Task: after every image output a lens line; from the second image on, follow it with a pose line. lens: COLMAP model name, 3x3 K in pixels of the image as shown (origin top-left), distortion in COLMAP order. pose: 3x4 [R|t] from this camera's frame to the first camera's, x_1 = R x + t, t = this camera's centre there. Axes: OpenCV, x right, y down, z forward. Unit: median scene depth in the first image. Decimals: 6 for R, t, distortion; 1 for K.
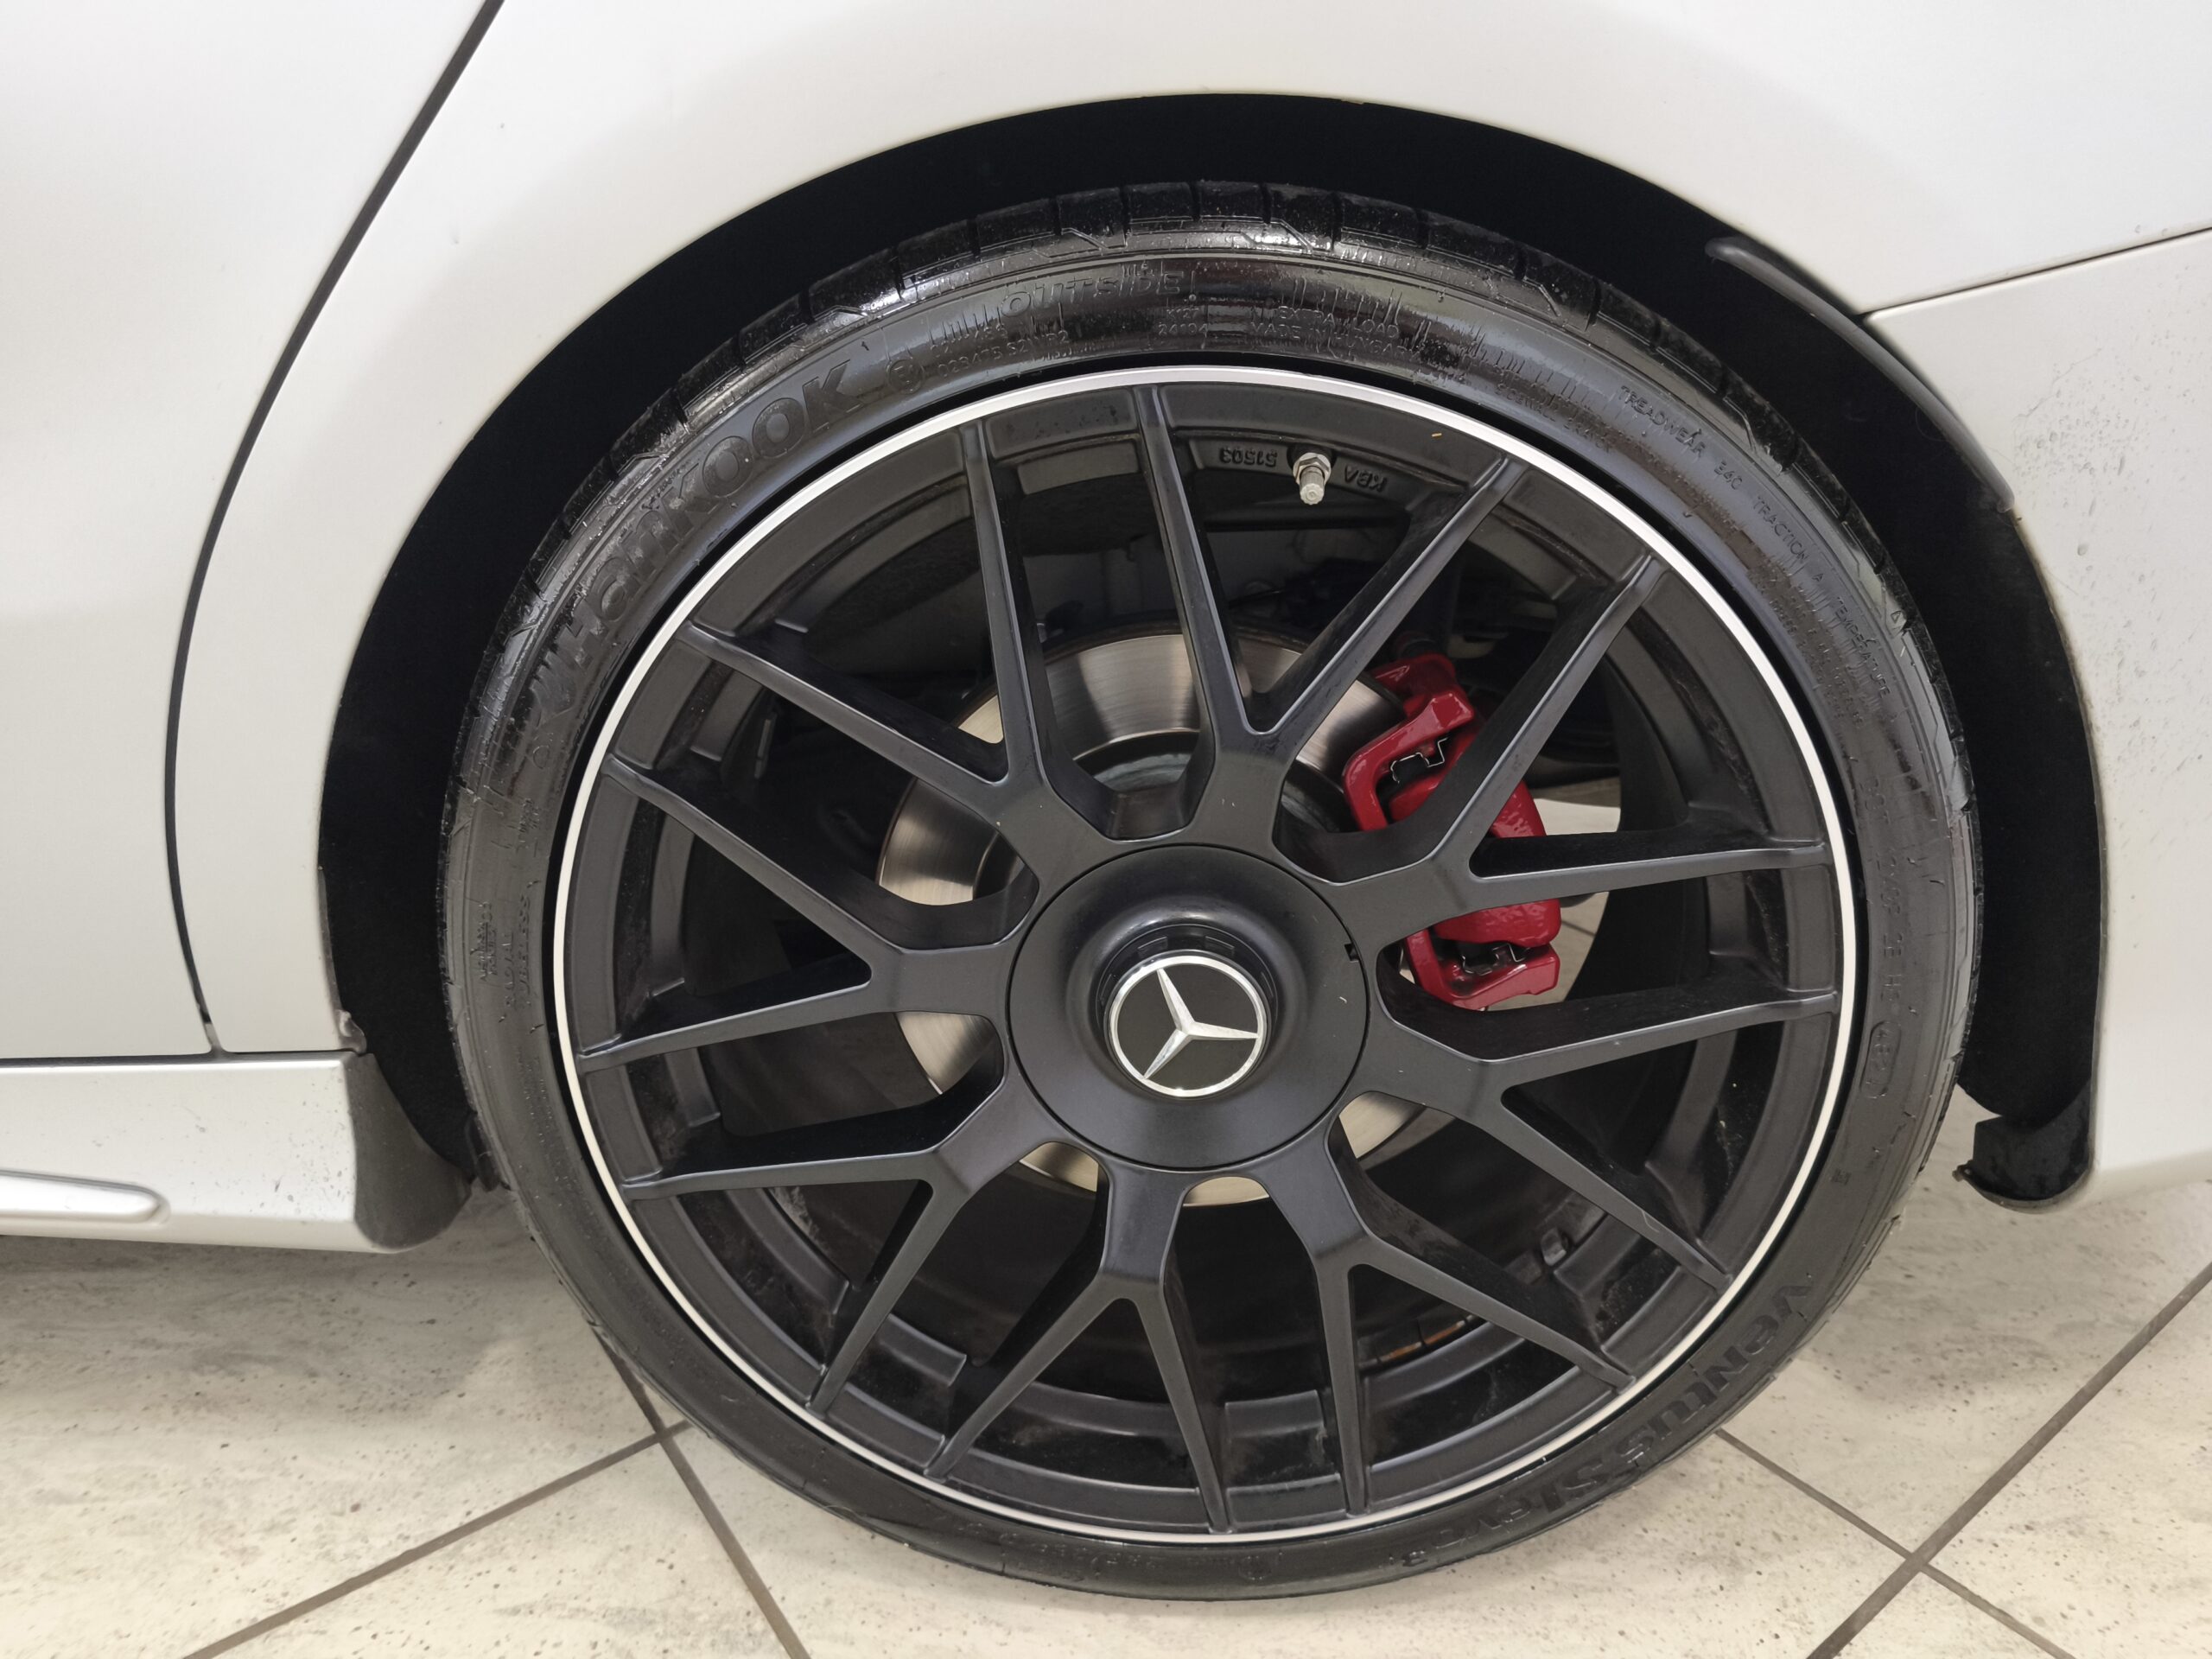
lens RADIAL K [[1465.7, 0, 1108.5], [0, 1465.7, 805.6], [0, 0, 1]] dist [0.081628, -0.059987]
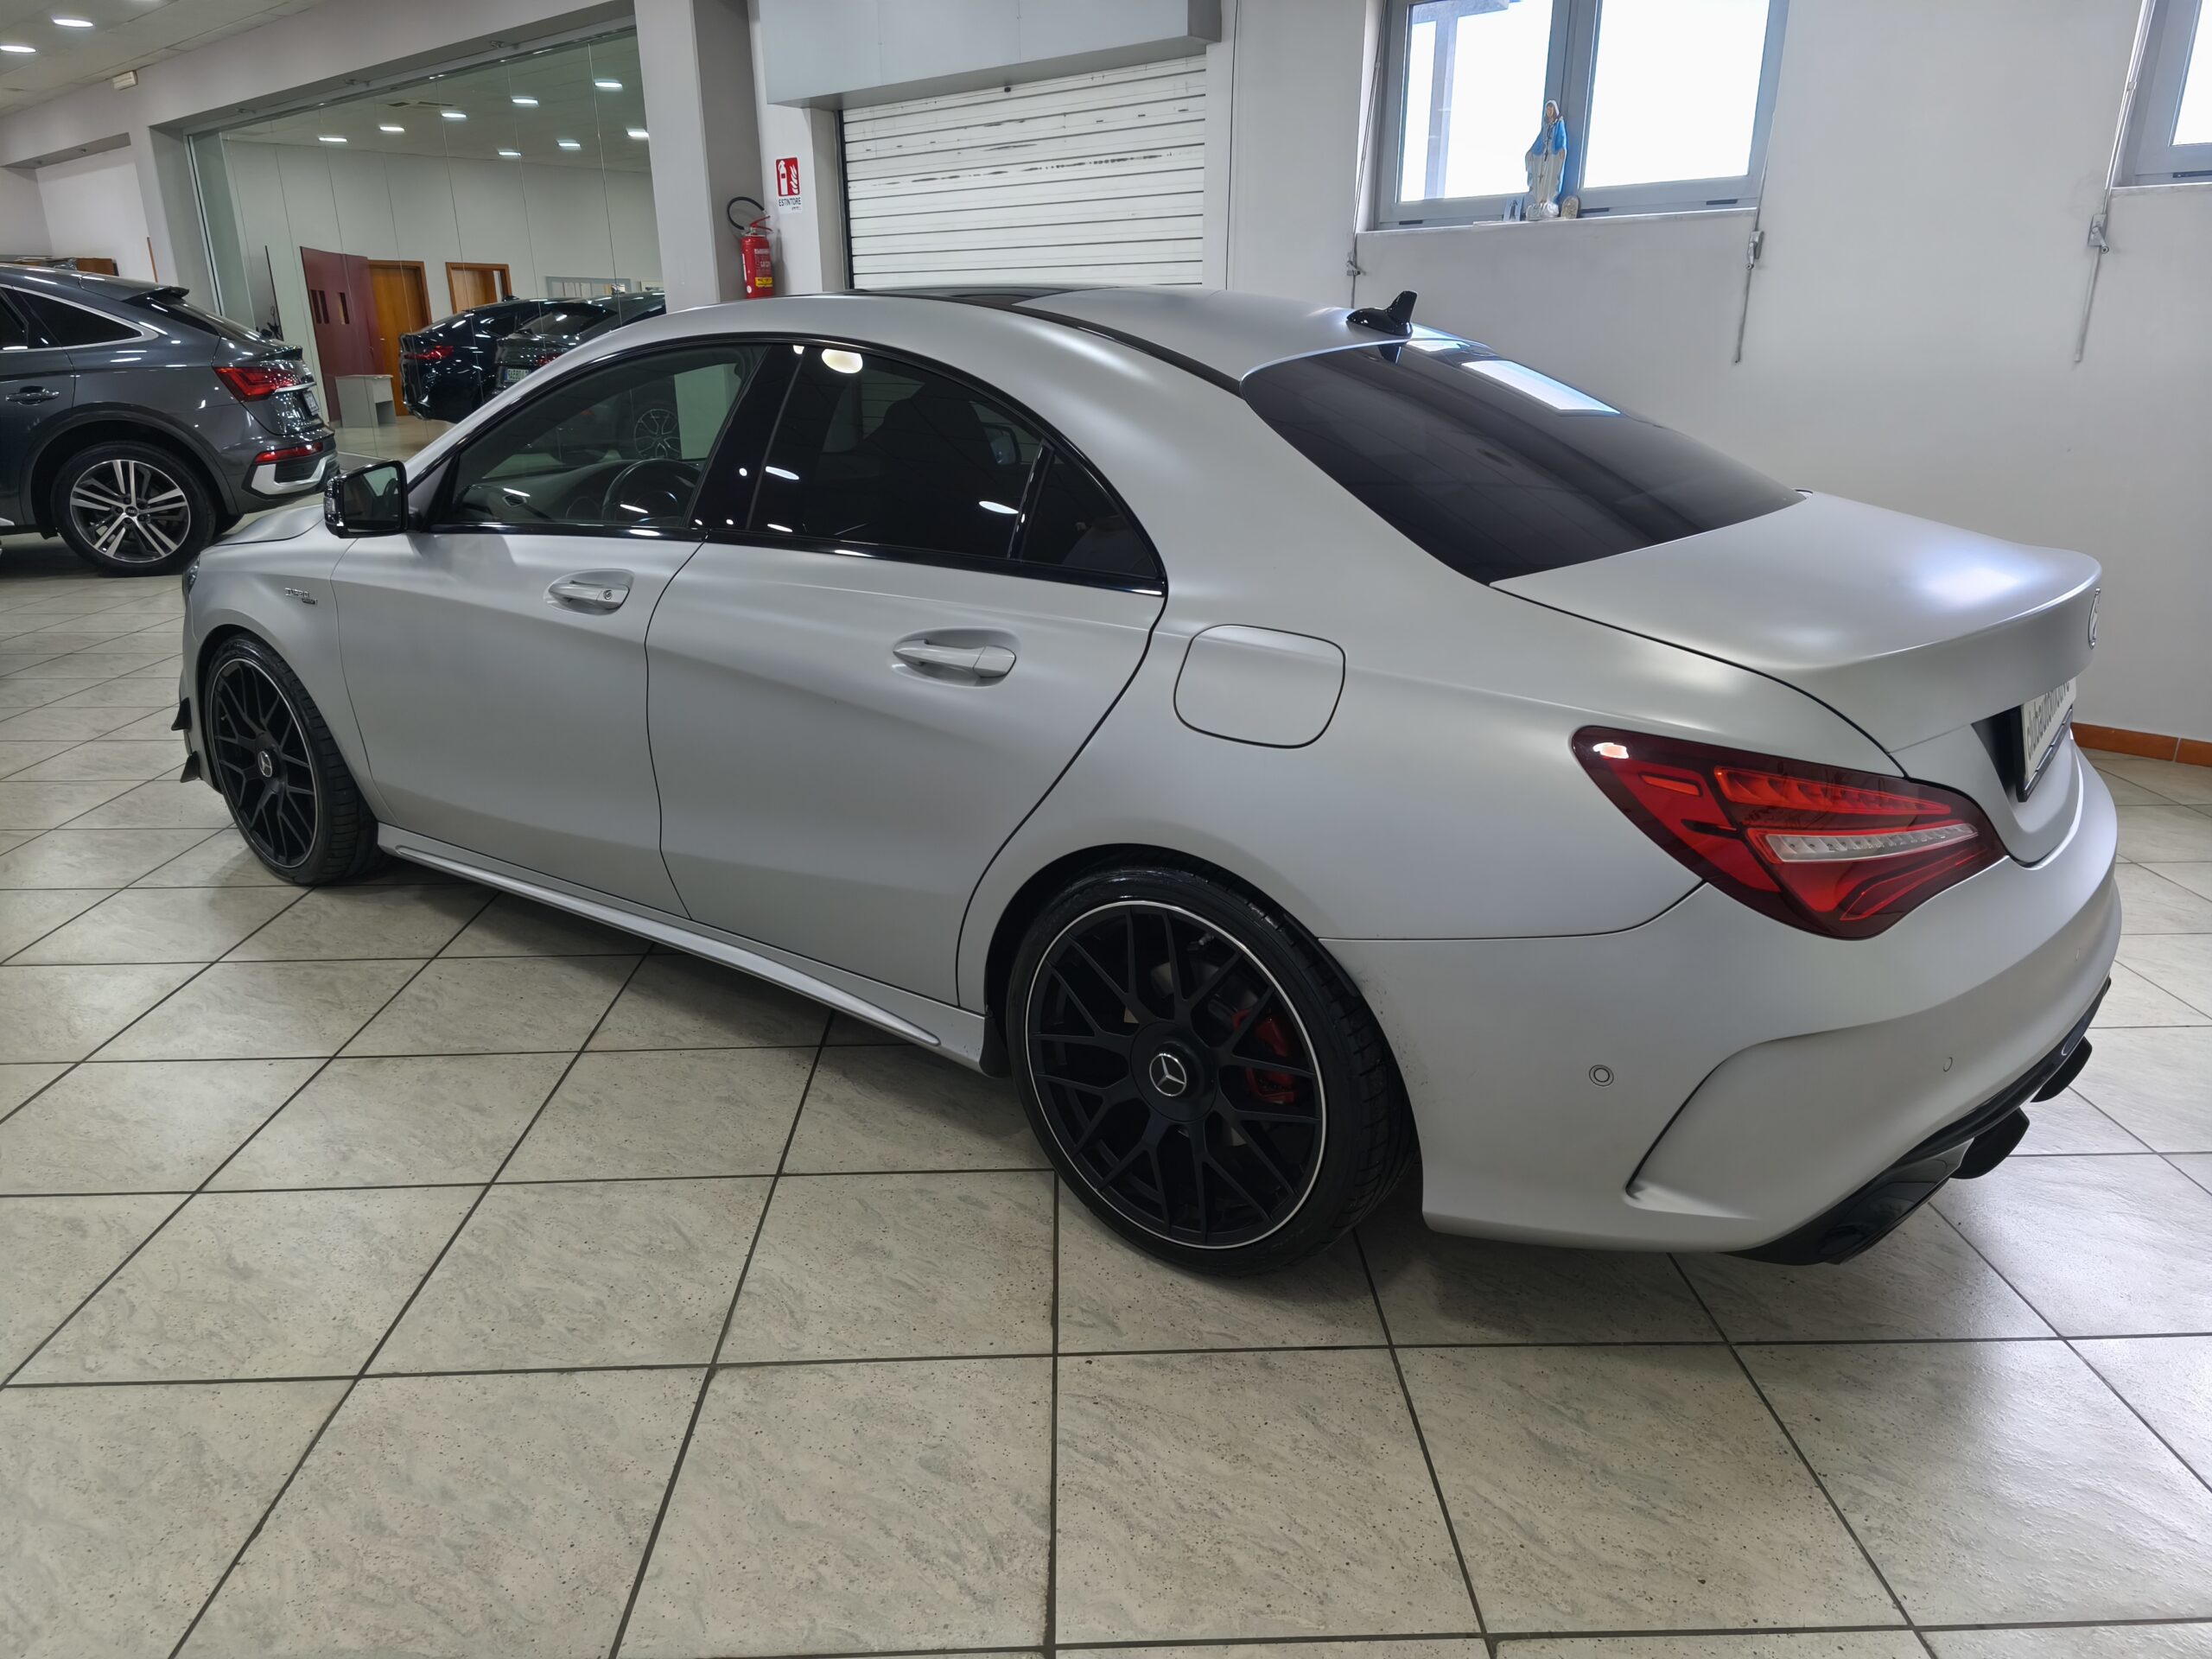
lens RADIAL K [[1465.7, 0, 1108.5], [0, 1465.7, 805.6], [0, 0, 1]] dist [0.081628, -0.059987]
pose [[0.827693, 0.198912, -0.524747, 1.509167], [-0.215687, 0.976009, 0.029763, -0.502906], [0.518078, 0.088546, 0.850738, -1.920287]]
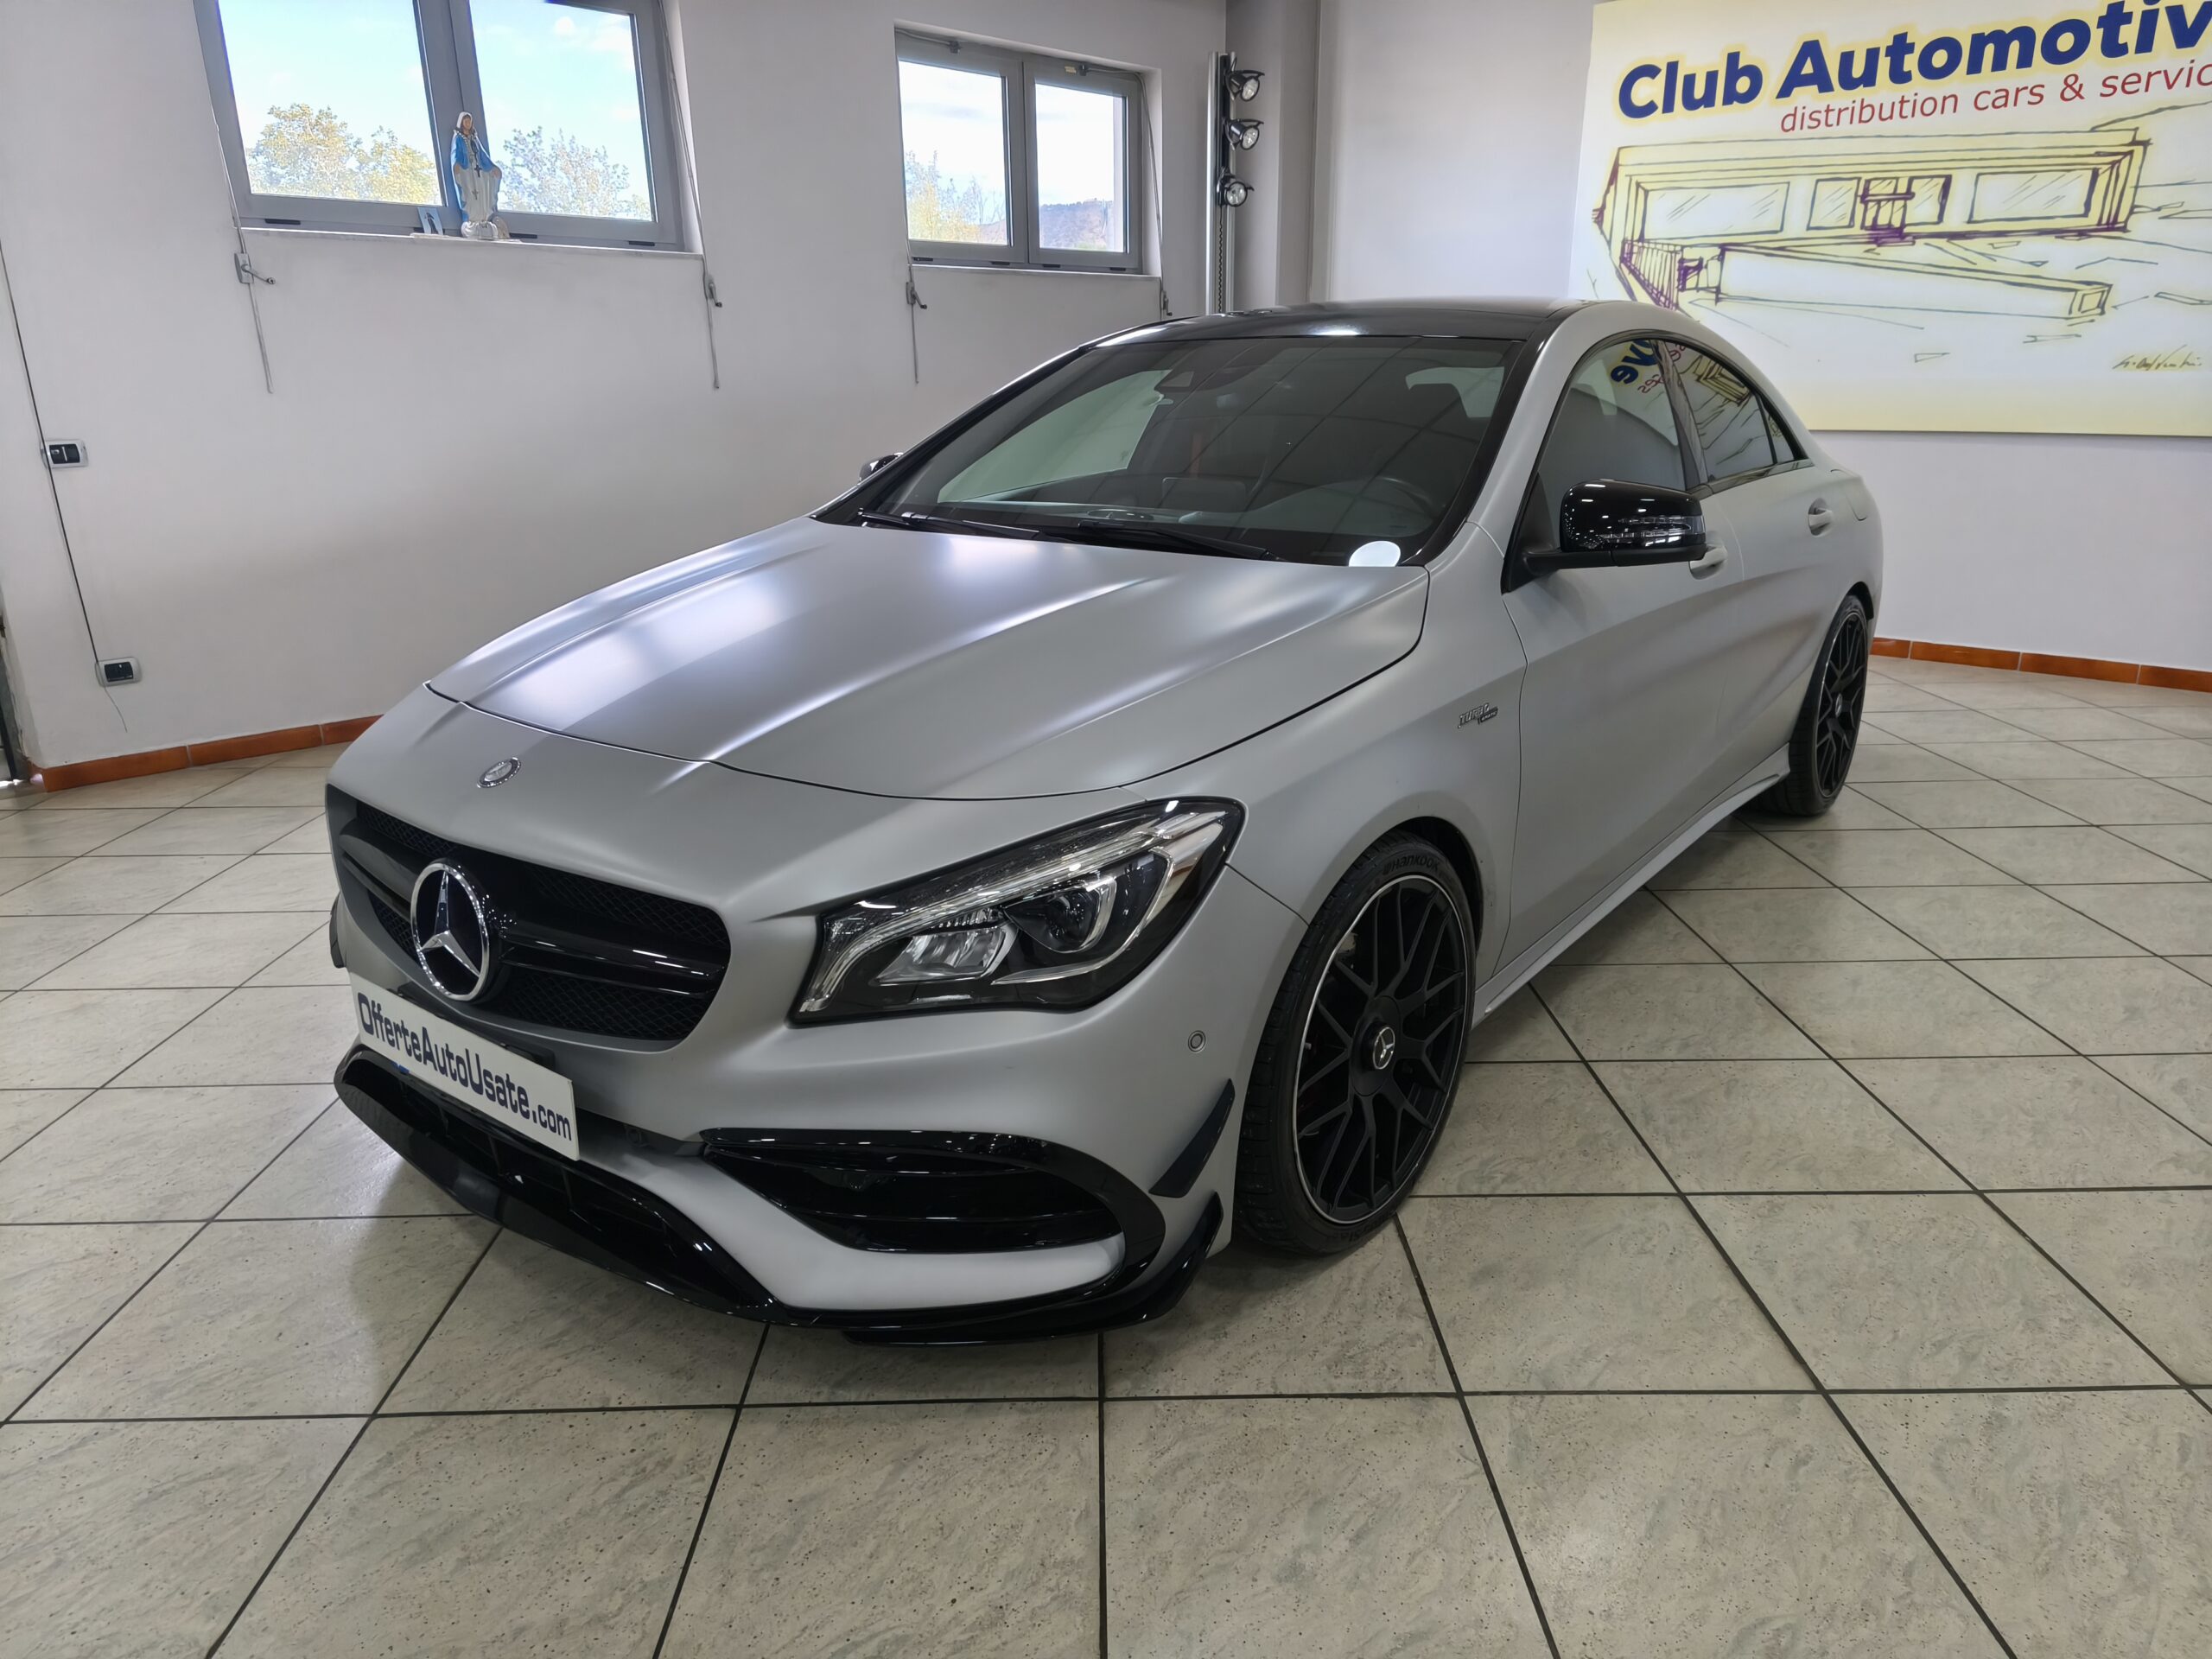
lens RADIAL K [[1449.1, 0, 1106.0], [0, 1449.1, 829.5], [0, 0, 1]] dist [0.119396, -0.110812]
pose [[0.572425, -0.228621, 0.787440, -6.607929], [0.282355, 0.956569, 0.072468, -0.696054], [-0.769808, 0.180855, 0.612116, -0.500970]]
